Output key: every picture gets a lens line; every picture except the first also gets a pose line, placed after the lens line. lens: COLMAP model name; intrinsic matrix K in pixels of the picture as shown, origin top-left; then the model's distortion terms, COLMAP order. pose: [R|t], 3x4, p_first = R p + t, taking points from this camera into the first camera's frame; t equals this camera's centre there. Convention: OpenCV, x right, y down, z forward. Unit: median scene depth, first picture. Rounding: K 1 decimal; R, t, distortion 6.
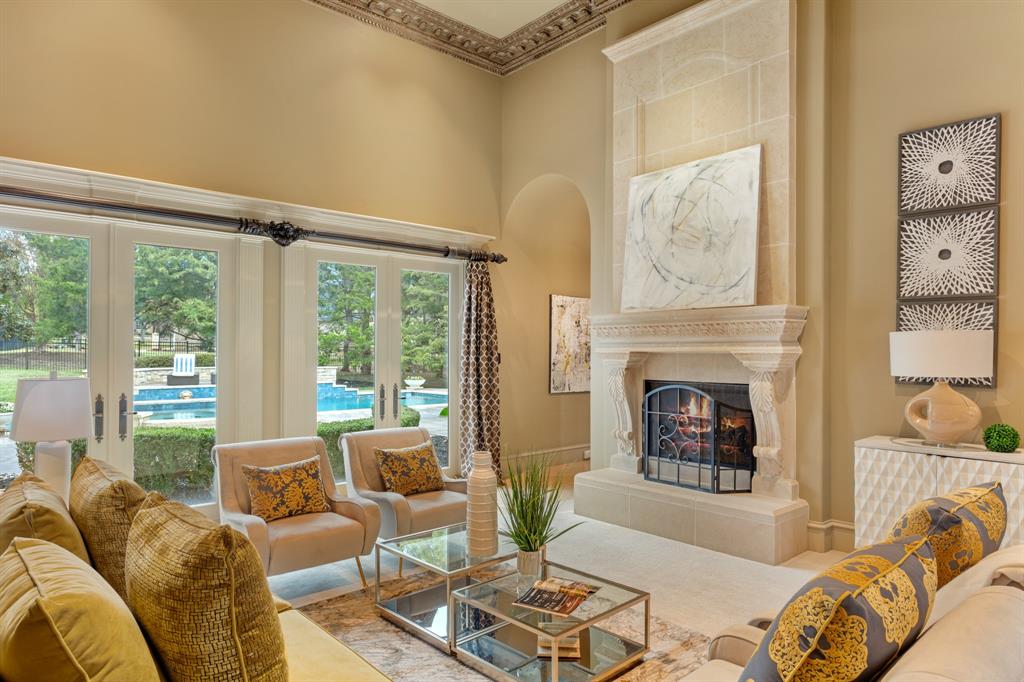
lens RADIAL K [[636.5, 0, 510.8], [0, 636.5, 348.0], [0, 0, 1]] dist [0.002384, 0.000532]
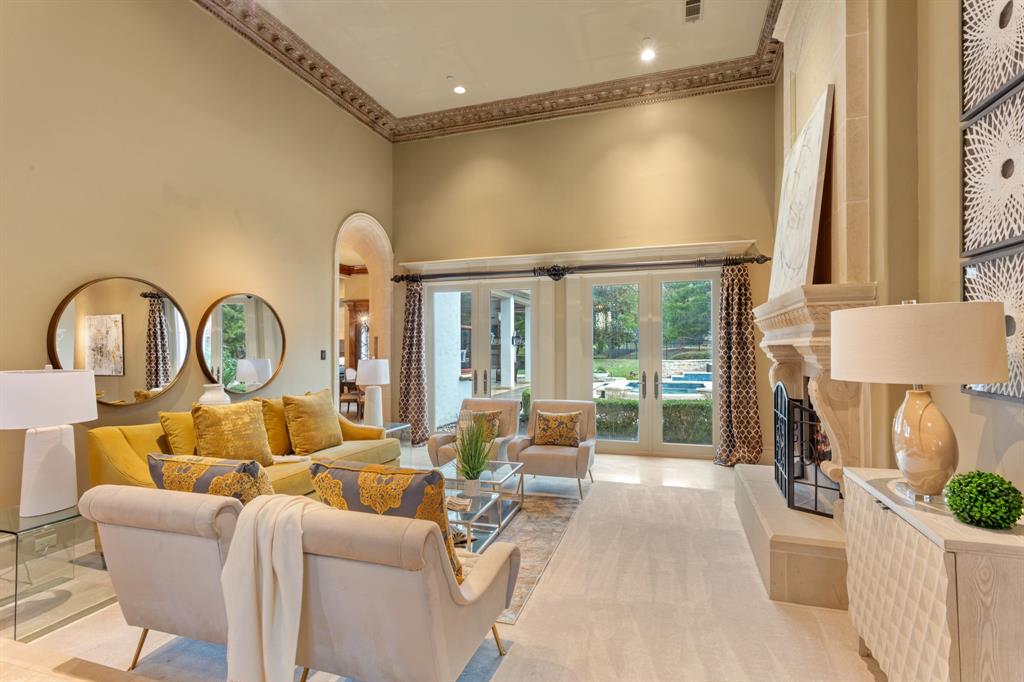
lens RADIAL K [[489.8, 0, 511.8], [0, 489.8, 342.7], [0, 0, 1]] dist [0.000912, 0.000101]
pose [[0.488666, -0.014063, -0.872358, 0.801749], [0.009721, 0.999896, -0.010674, 0.007403], [0.872417, -0.003264, 0.488752, 0.383015]]
